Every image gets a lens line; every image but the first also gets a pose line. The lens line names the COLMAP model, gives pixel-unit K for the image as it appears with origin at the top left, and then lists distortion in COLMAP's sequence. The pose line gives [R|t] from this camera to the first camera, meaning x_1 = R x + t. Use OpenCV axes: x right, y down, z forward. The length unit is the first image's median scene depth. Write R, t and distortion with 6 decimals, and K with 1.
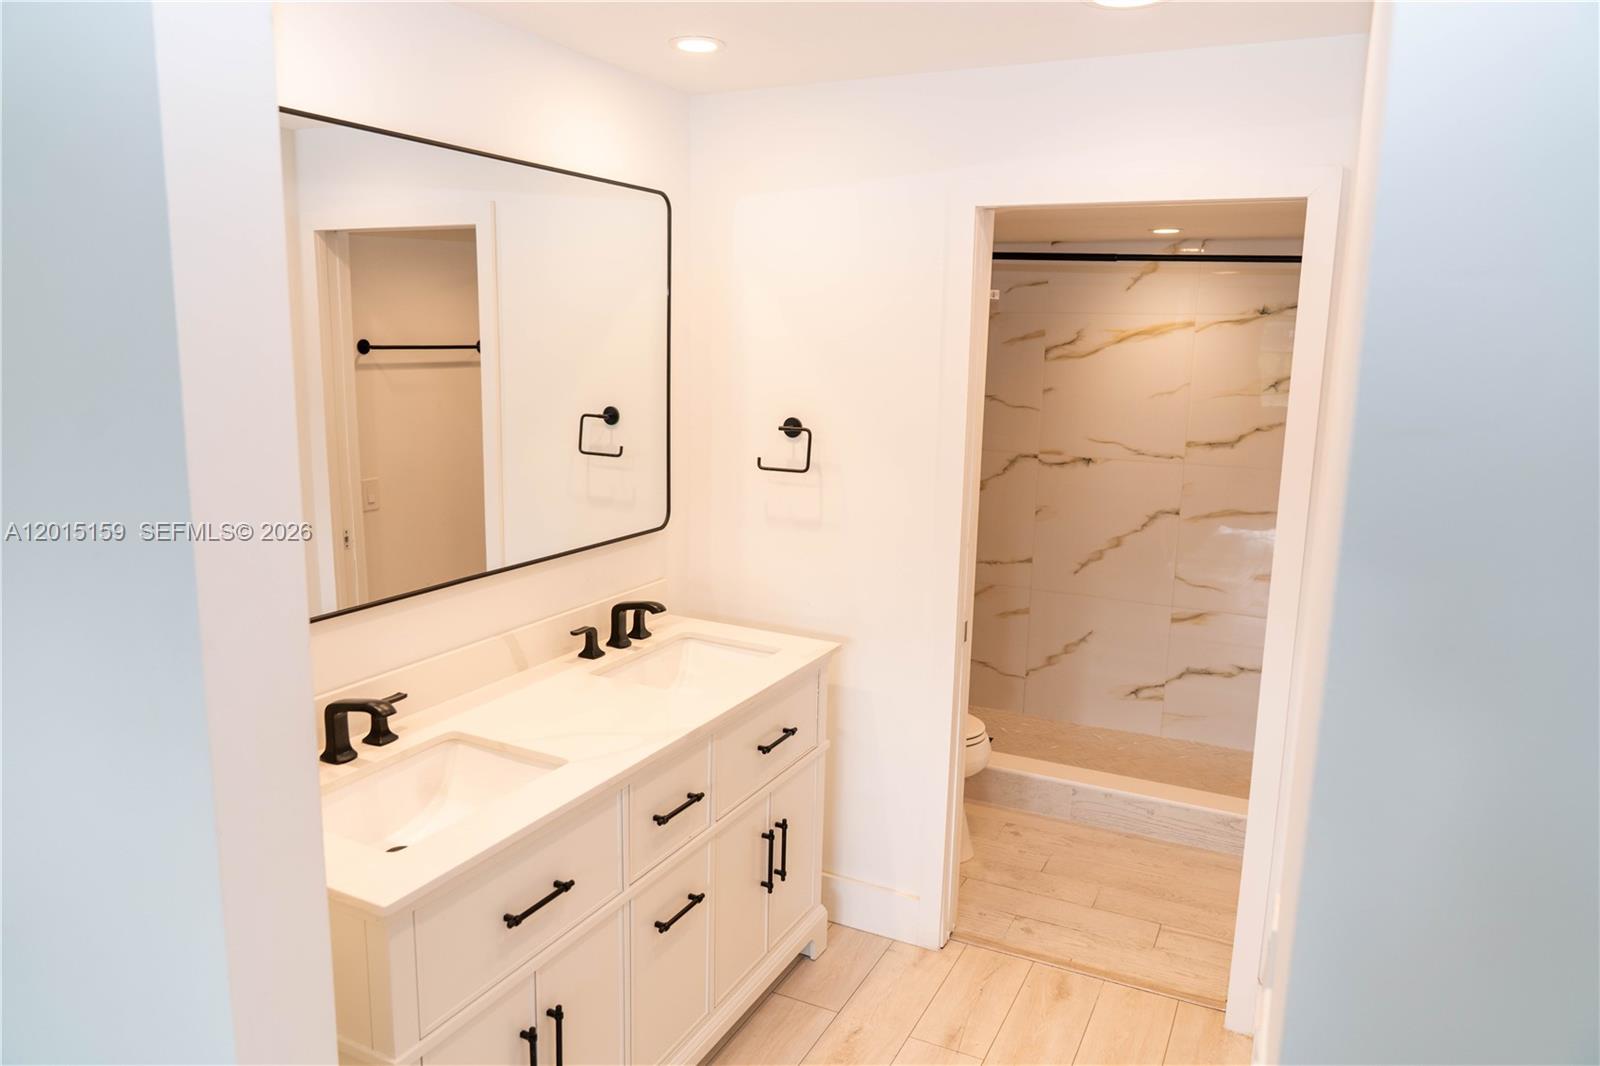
lens RADIAL K [[1073.4, 0, 800.0], [0, 1073.4, 533.0], [0, 0, 1]] dist [-0.032838, 0.023965]
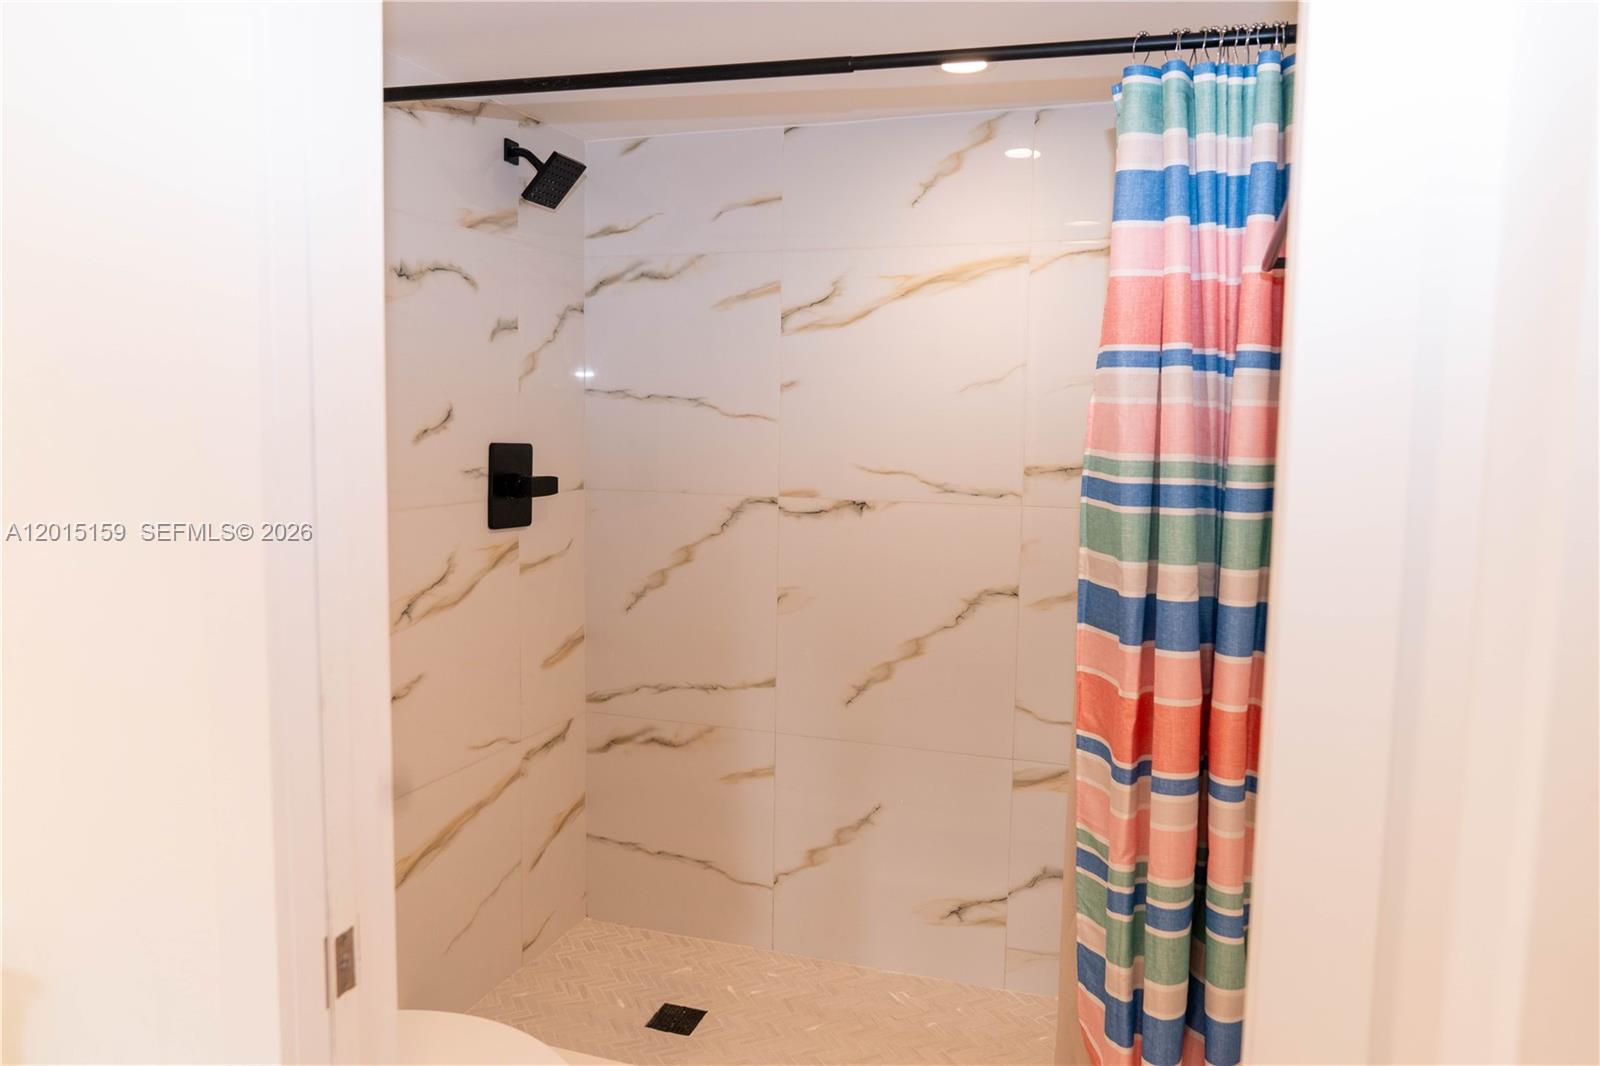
lens RADIAL K [[1133.3, 0, 800.0], [0, 1133.3, 533.0], [0, 0, 1]] dist [-0.030727, 0.005855]
pose [[0.992284, -0.015872, 0.122969, 0.172553], [0.025919, 0.996415, -0.080536, -0.005655], [-0.121250, 0.083102, 0.989137, 0.432625]]
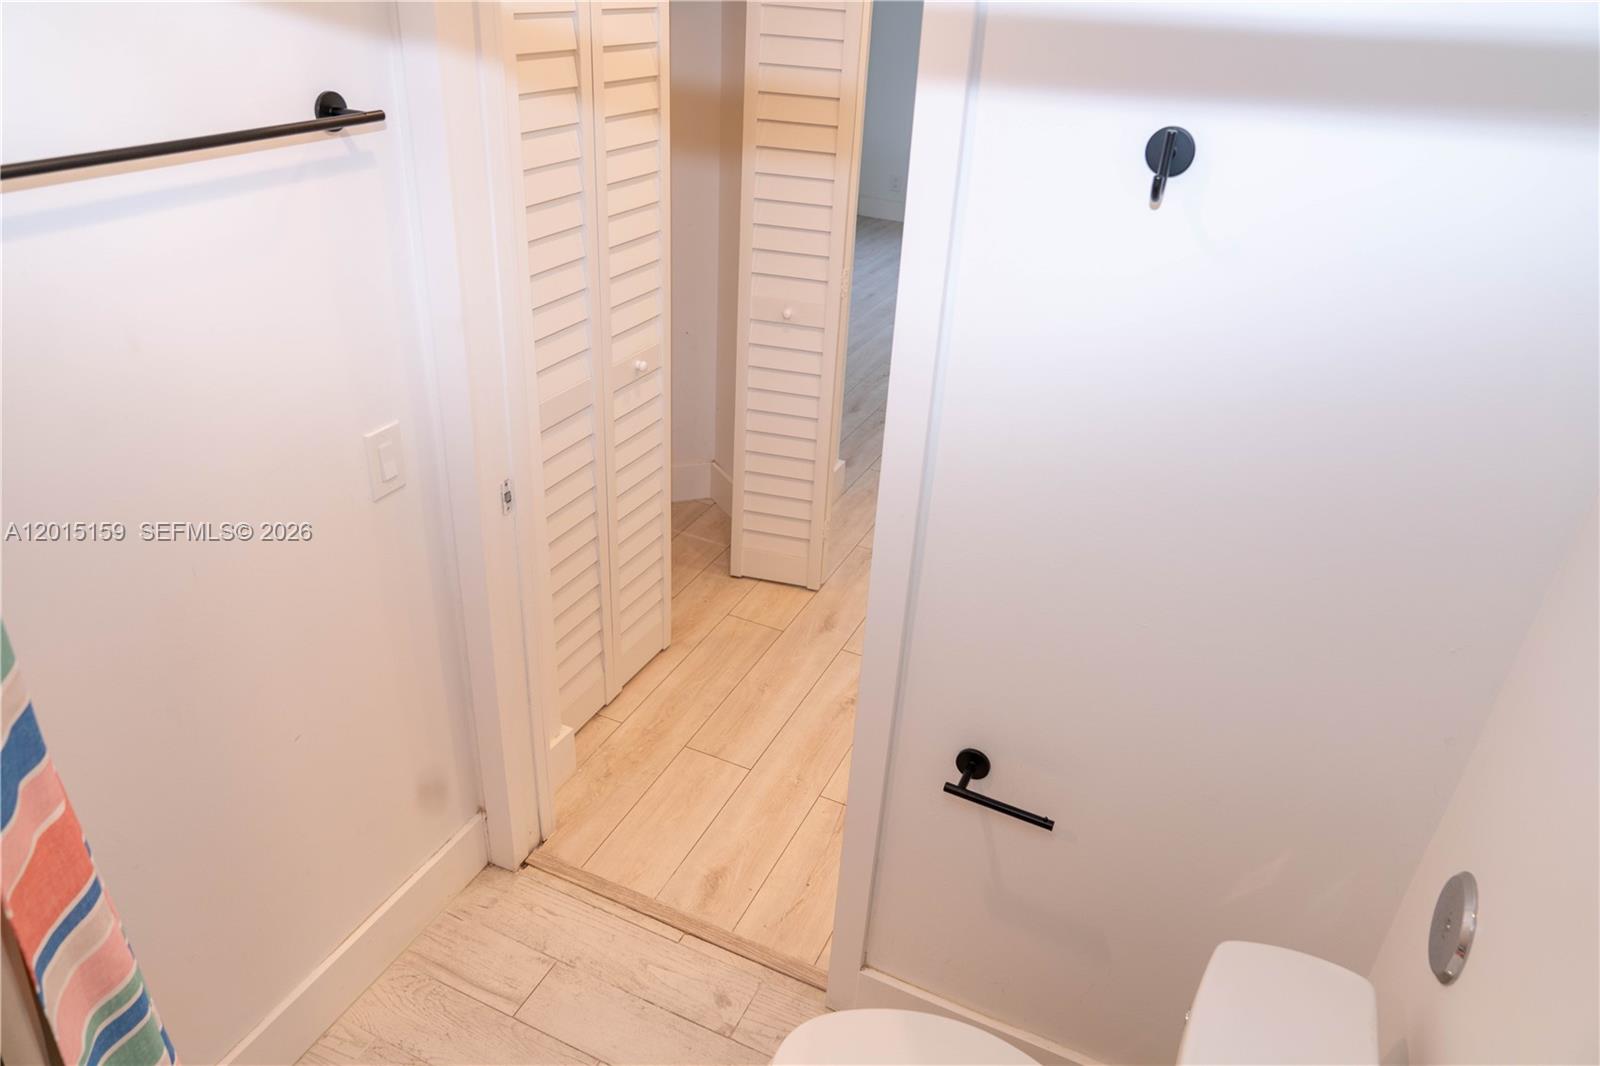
lens RADIAL K [[1073.4, 0, 800.0], [0, 1073.4, 533.0], [0, 0, 1]] dist [-0.032838, 0.023965]
pose [[-0.996583, -0.047118, -0.067845, 0.164459], [-0.079552, 0.768609, 0.634754, -0.218166], [0.022237, 0.637982, -0.769730, 0.982231]]
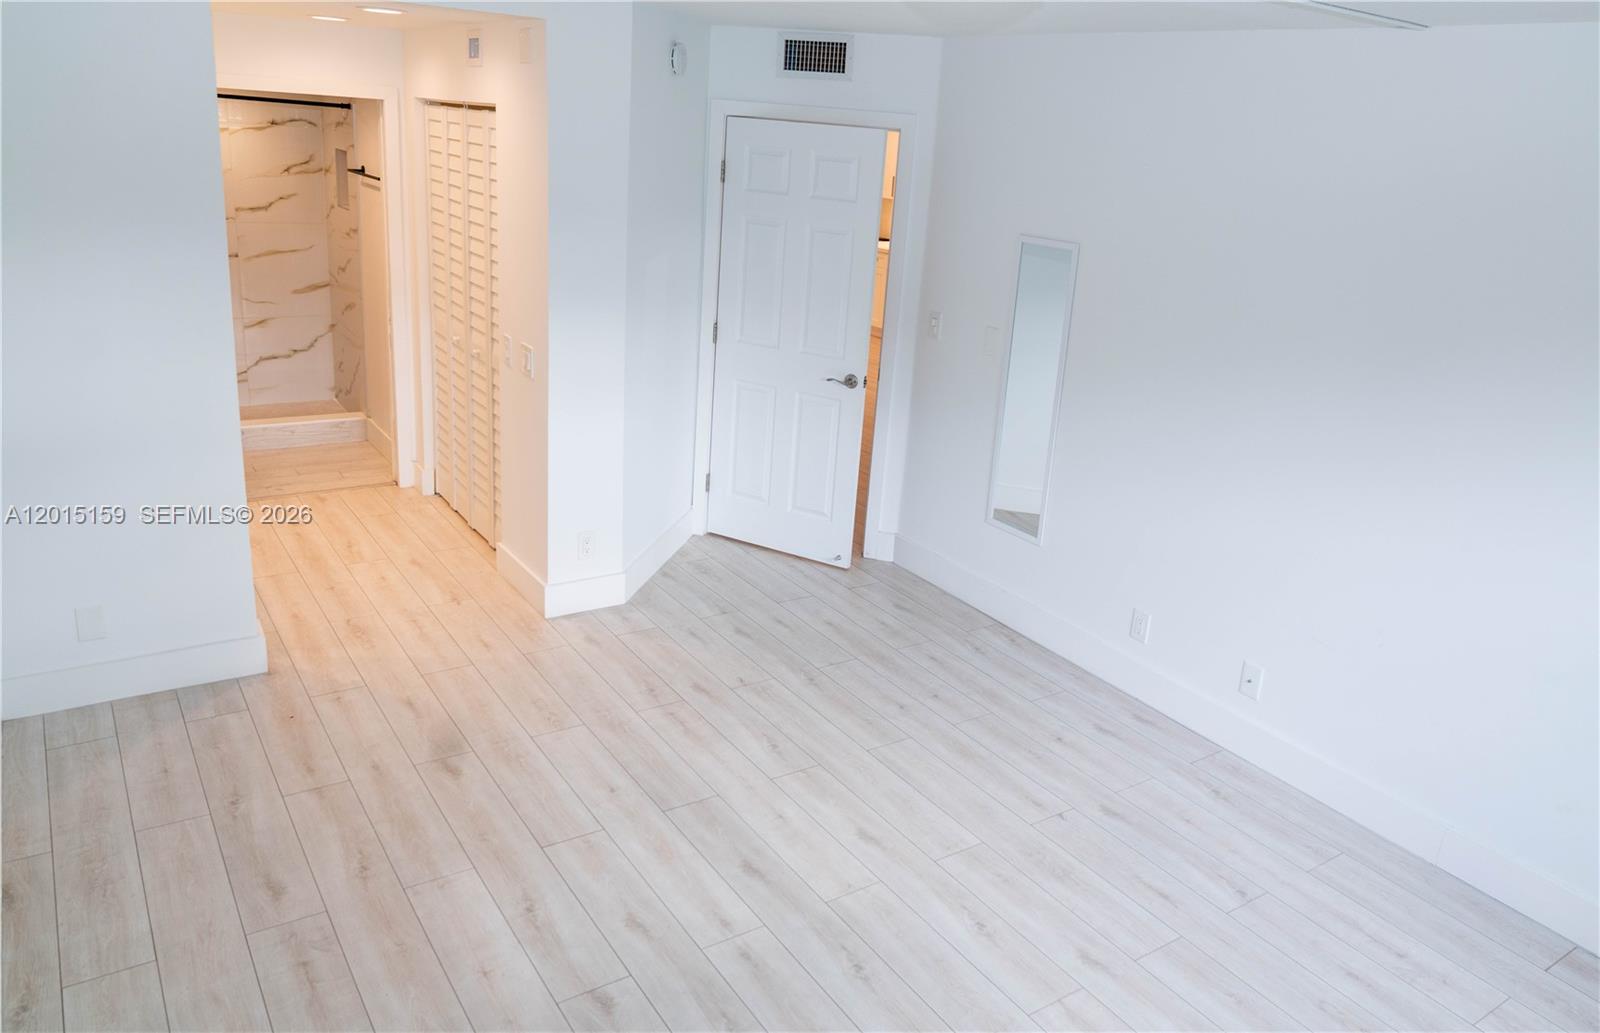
lens RADIAL K [[1155.4, 0, 849.9], [0, 1155.4, 479.3], [0, 0, 1]] dist [-0.025629, 0.009201]
pose [[0.475156, -0.242836, 0.845729, -0.713031], [0.097274, 0.969769, 0.223801, 0.009796], [-0.874508, -0.024073, 0.484413, -0.580862]]
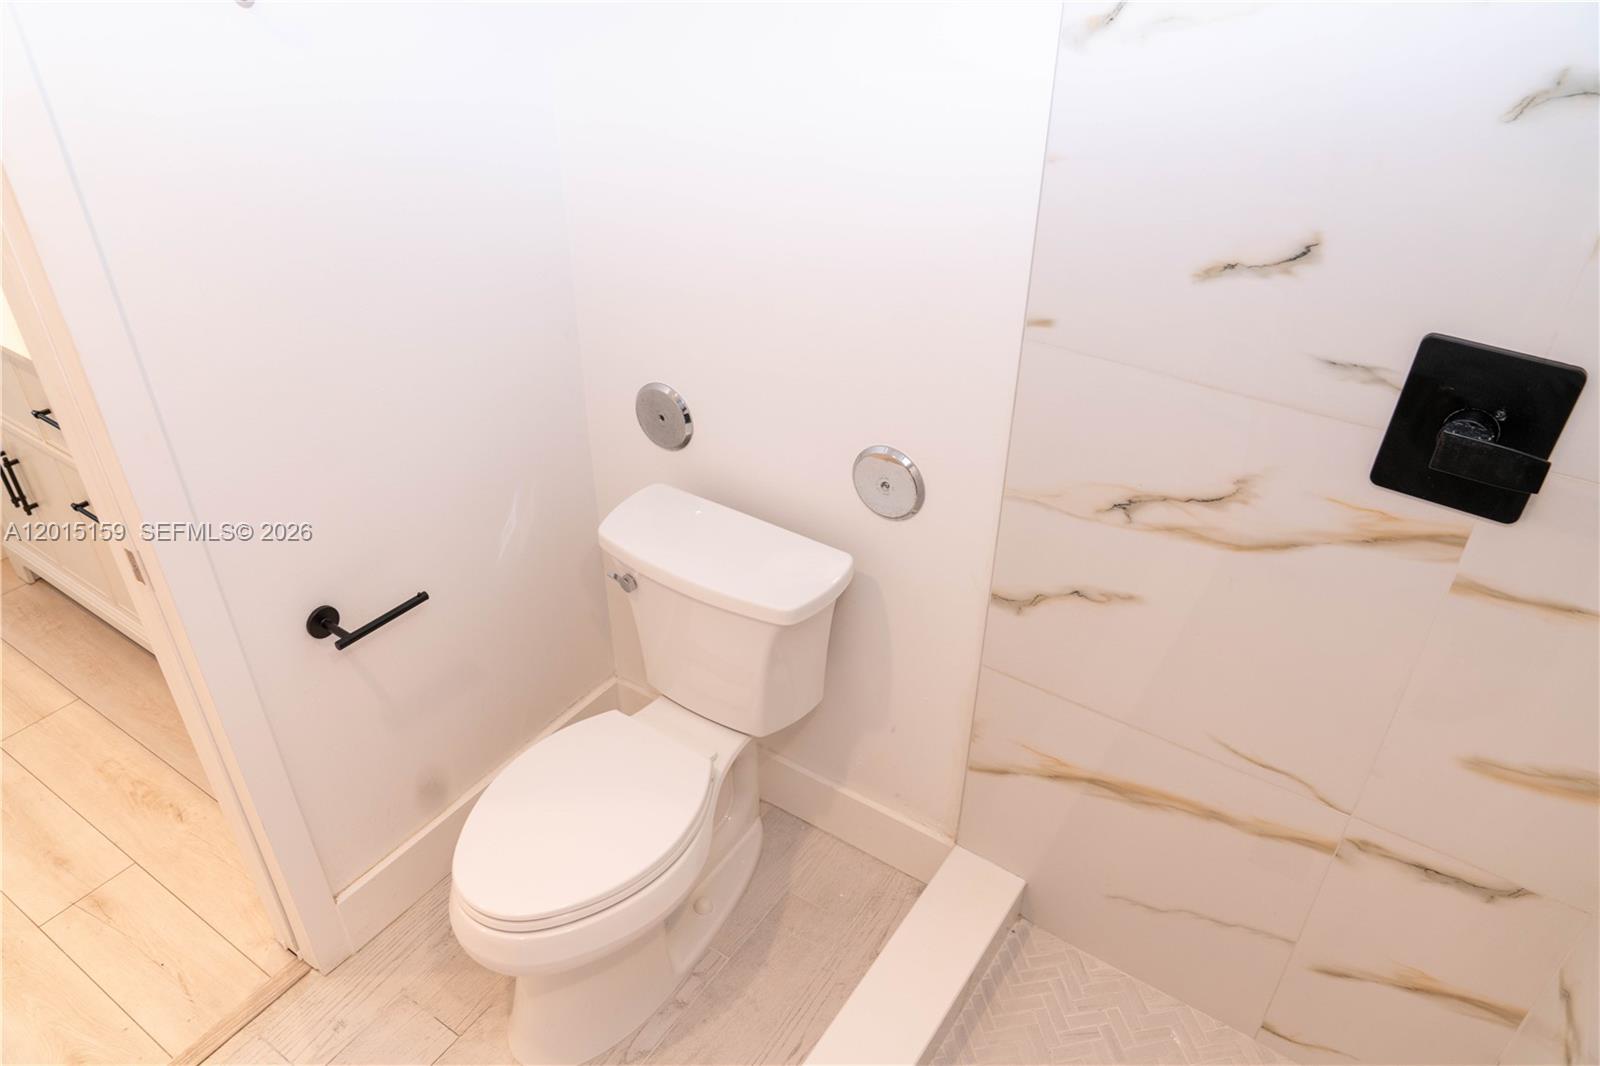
lens RADIAL K [[1073.4, 0, 800.0], [0, 1073.4, 533.0], [0, 0, 1]] dist [-0.032838, 0.023965]
pose [[-0.127170, 0.533088, -0.836448, 0.369393], [-0.194738, 0.813463, 0.548046, -0.185448], [0.972576, 0.232583, 0.000365, 0.895999]]
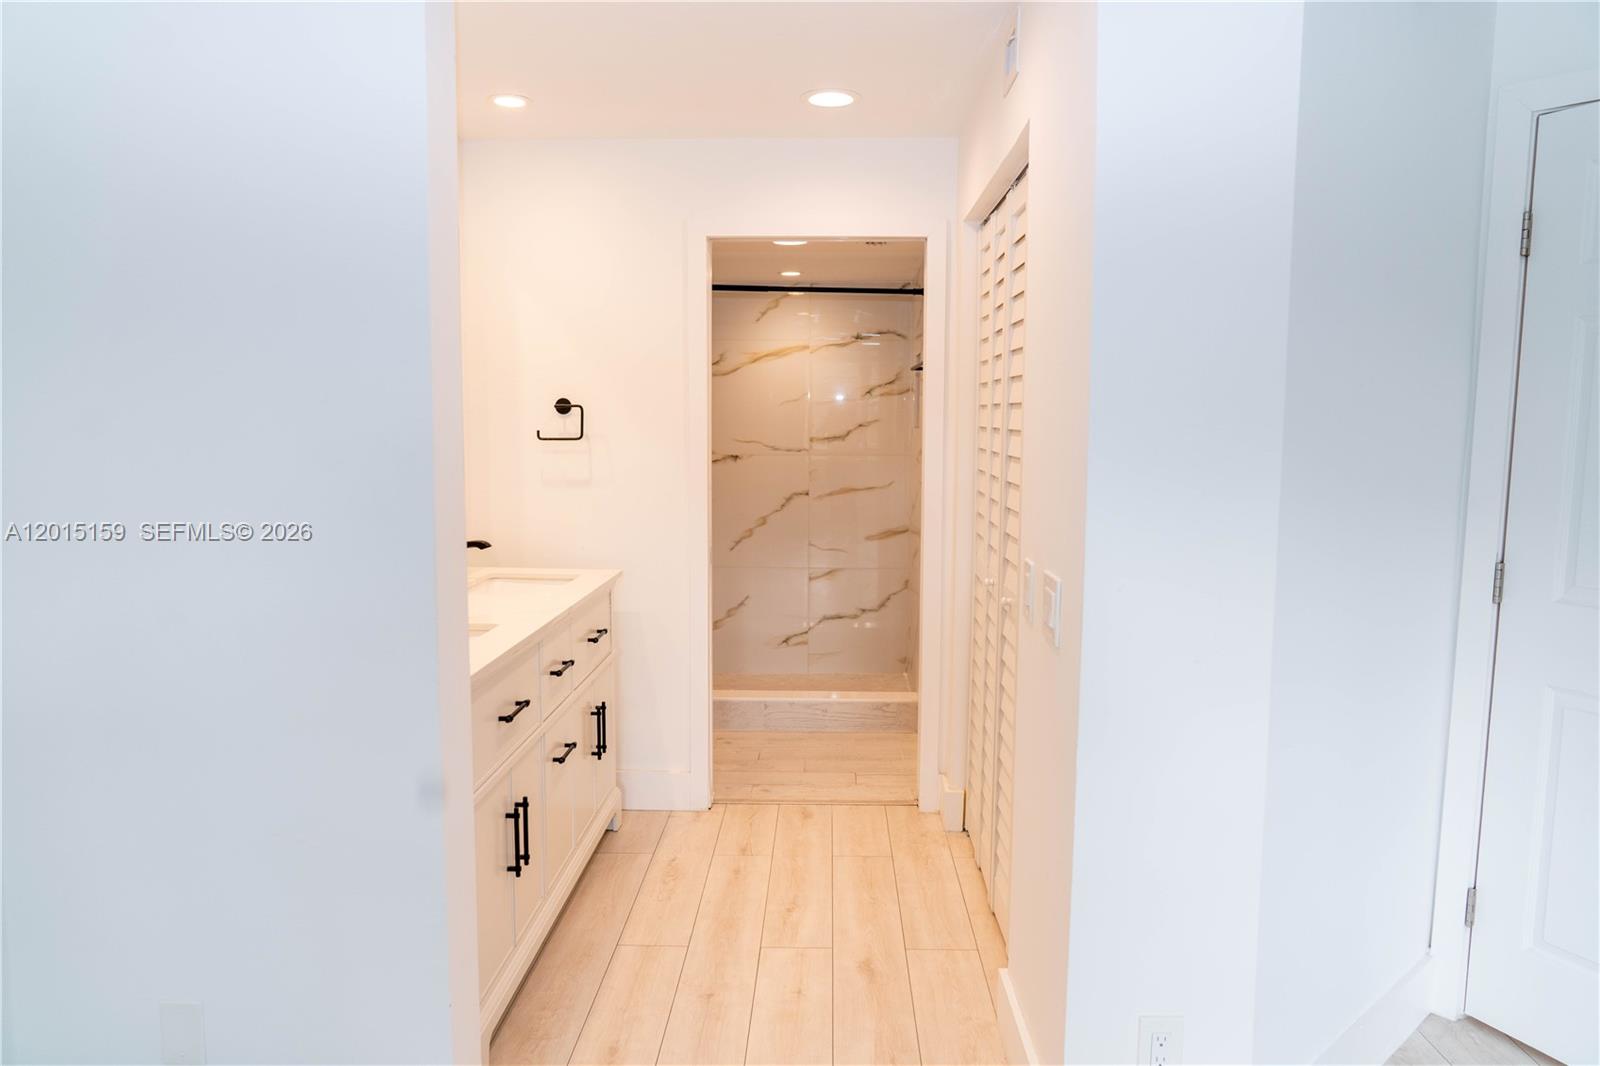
lens RADIAL K [[1073.4, 0, 800.0], [0, 1073.4, 533.0], [0, 0, 1]] dist [-0.032838, 0.023965]
pose [[0.906763, -0.060528, 0.417273, -0.200940], [0.090283, 0.994562, -0.051926, 0.097163], [-0.411861, 0.084757, 0.907297, -0.165531]]
